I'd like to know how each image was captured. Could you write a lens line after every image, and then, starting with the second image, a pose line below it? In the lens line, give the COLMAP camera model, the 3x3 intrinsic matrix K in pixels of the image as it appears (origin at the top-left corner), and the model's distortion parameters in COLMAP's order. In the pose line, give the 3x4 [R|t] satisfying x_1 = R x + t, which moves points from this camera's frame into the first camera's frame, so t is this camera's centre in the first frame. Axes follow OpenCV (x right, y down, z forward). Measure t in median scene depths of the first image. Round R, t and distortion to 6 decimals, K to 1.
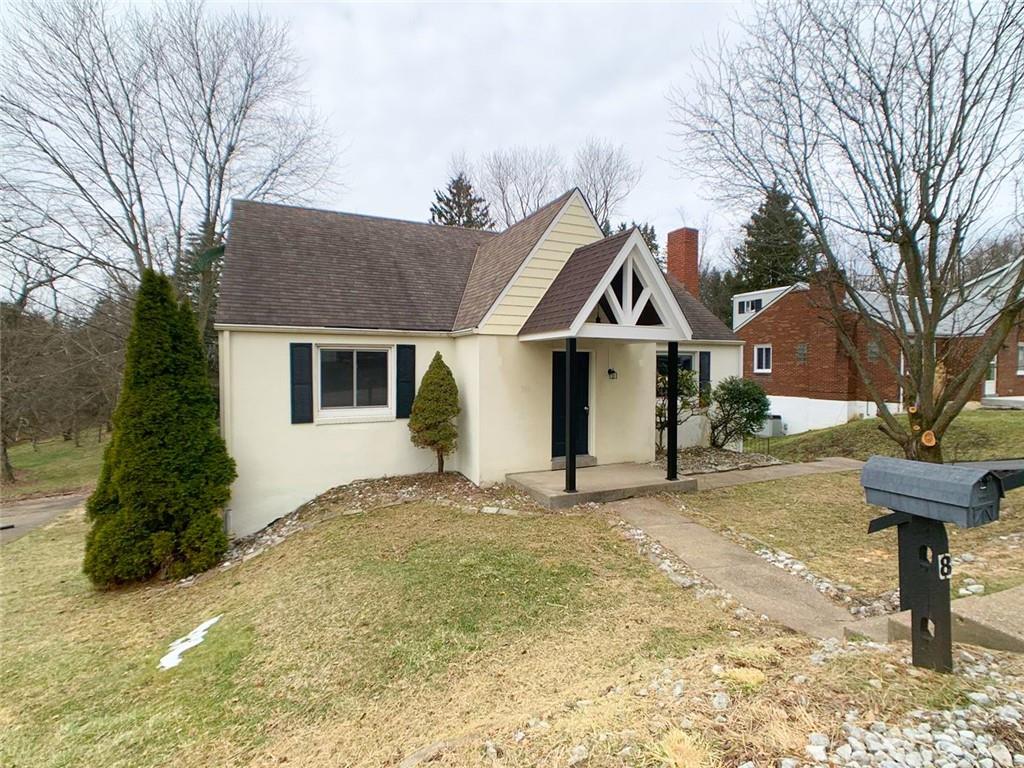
lens RADIAL K [[523.1, 0, 543.3], [0, 523.1, 375.5], [0, 0, 1]] dist [-0.015533, 0.002011]
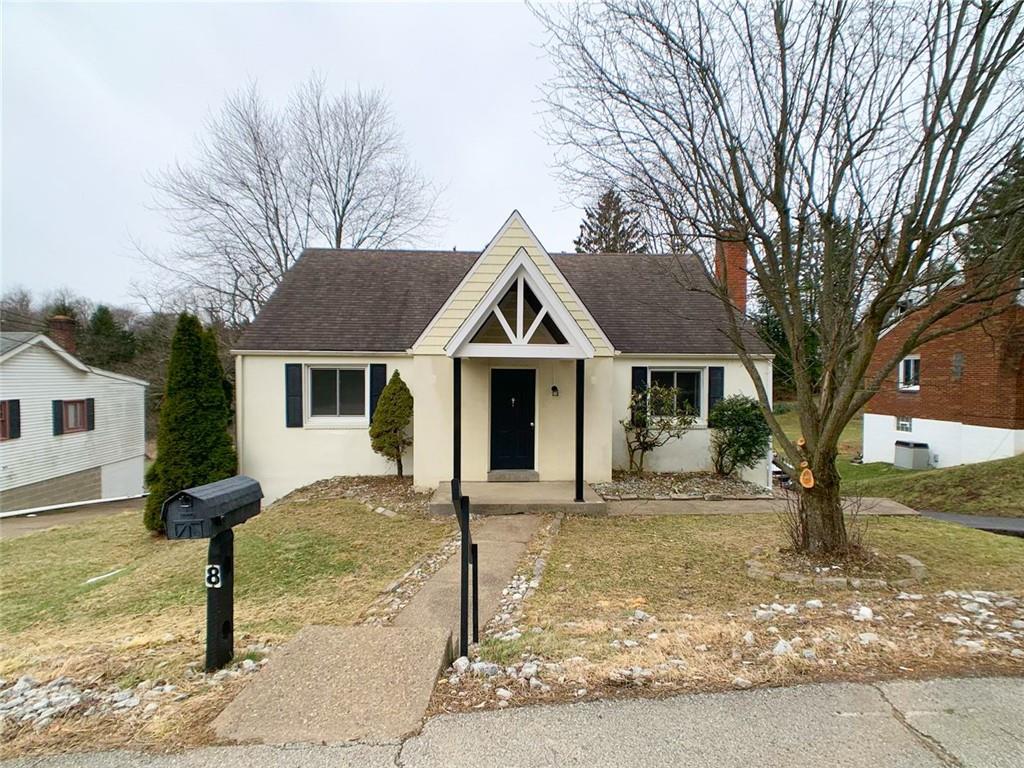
lens RADIAL K [[523.1, 0, 534.9], [0, 523.1, 392.6], [0, 0, 1]] dist [-0.015533, 0.002011]
pose [[0.916686, 0.015122, -0.399322, 0.517017], [-0.010695, 0.999854, 0.013312, -0.013627], [0.399465, -0.007932, 0.916714, 0.072726]]
